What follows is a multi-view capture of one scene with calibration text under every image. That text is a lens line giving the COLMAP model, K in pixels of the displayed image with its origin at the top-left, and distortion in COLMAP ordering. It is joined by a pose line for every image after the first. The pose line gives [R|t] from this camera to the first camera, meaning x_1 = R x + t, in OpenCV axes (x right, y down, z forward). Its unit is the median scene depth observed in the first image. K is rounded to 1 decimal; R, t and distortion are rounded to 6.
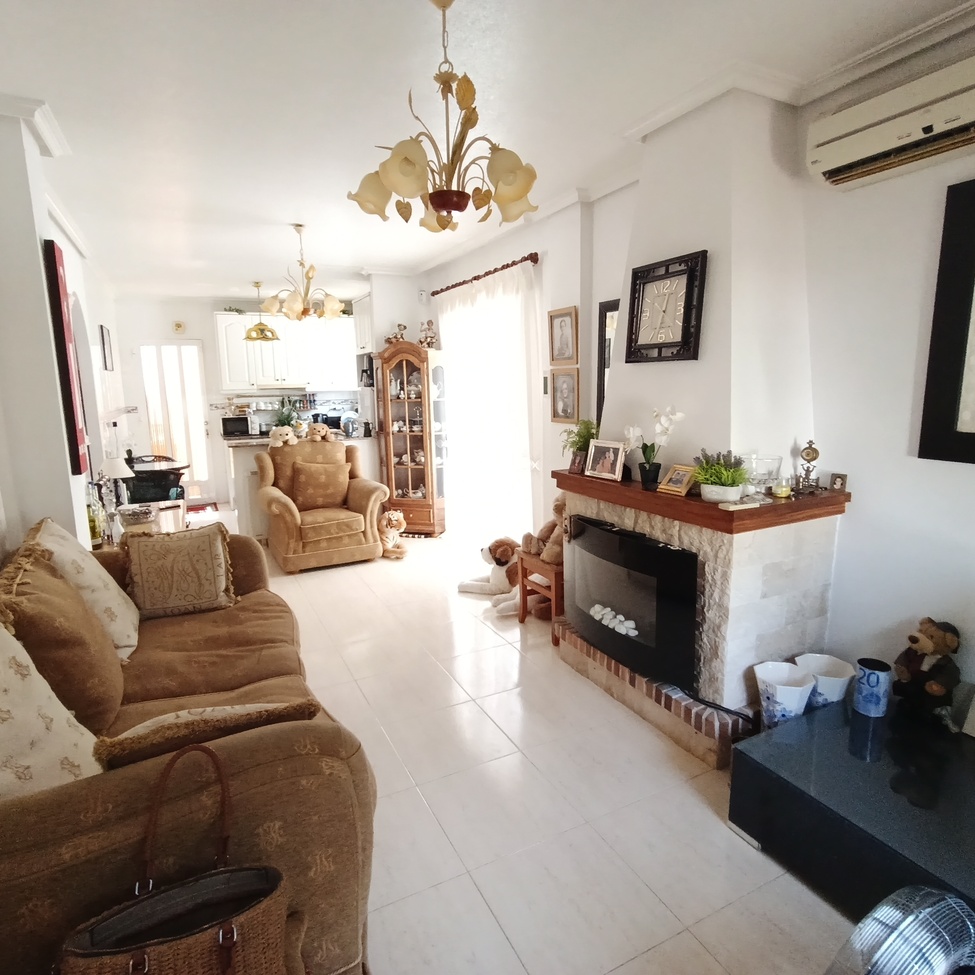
lens RADIAL K [[594.5, 0, 477.9], [0, 594.5, 484.0], [0, 0, 1]] dist [-0.035771, 0.025143]
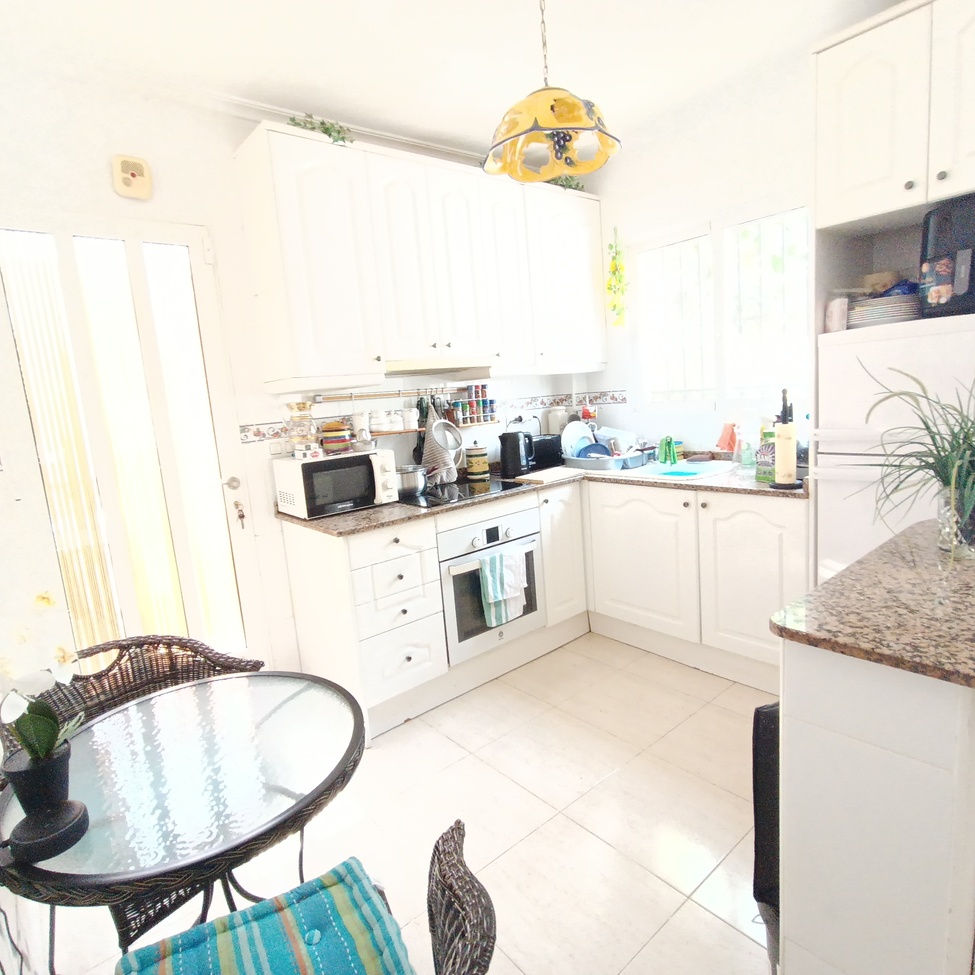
lens RADIAL K [[594.5, 0, 477.9], [0, 594.5, 484.0], [0, 0, 1]] dist [-0.035771, 0.025143]
pose [[0.971765, -0.091063, 0.217672, -1.127210], [0.096584, 0.995214, -0.014839, -0.239487], [-0.215279, 0.035444, 0.975909, 1.831369]]
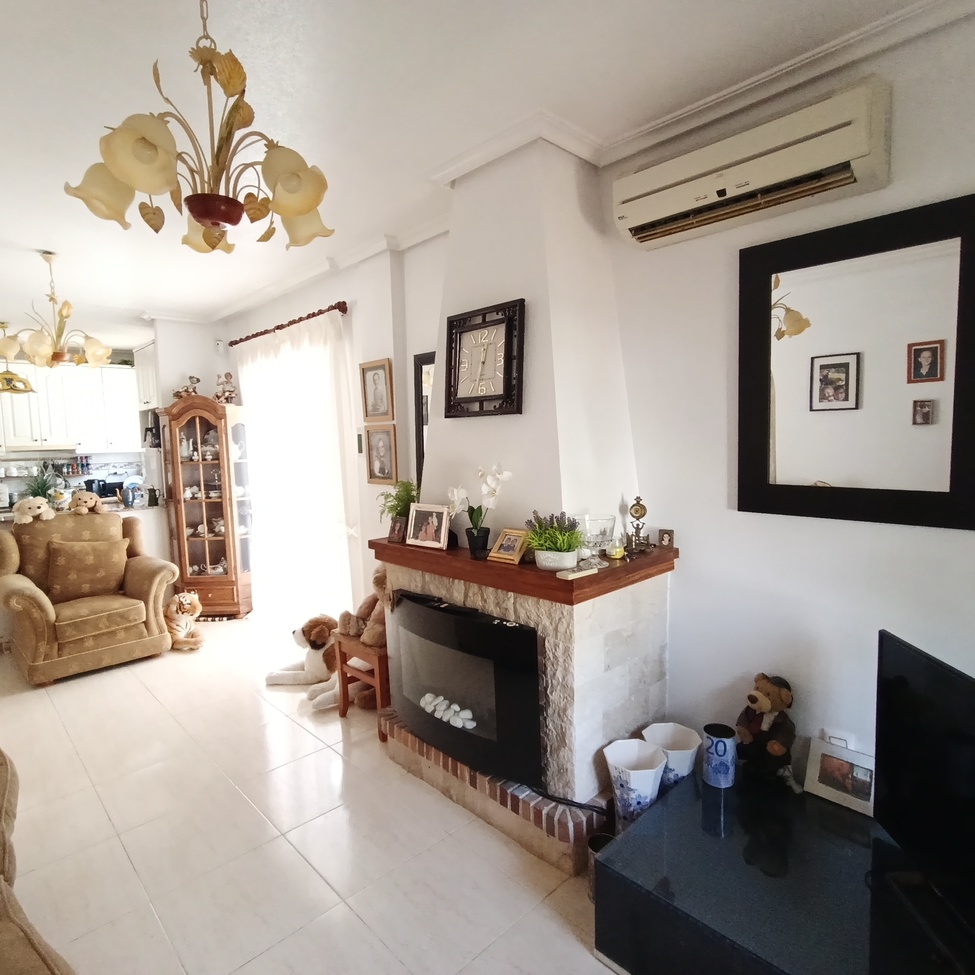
lens RADIAL K [[594.5, 0, 477.9], [0, 594.5, 484.0], [0, 0, 1]] dist [-0.035771, 0.025143]
pose [[0.955790, -0.030304, 0.292485, 0.028684], [0.058187, 0.994498, -0.087107, -0.021981], [-0.288237, 0.100274, 0.952294, 0.131768]]
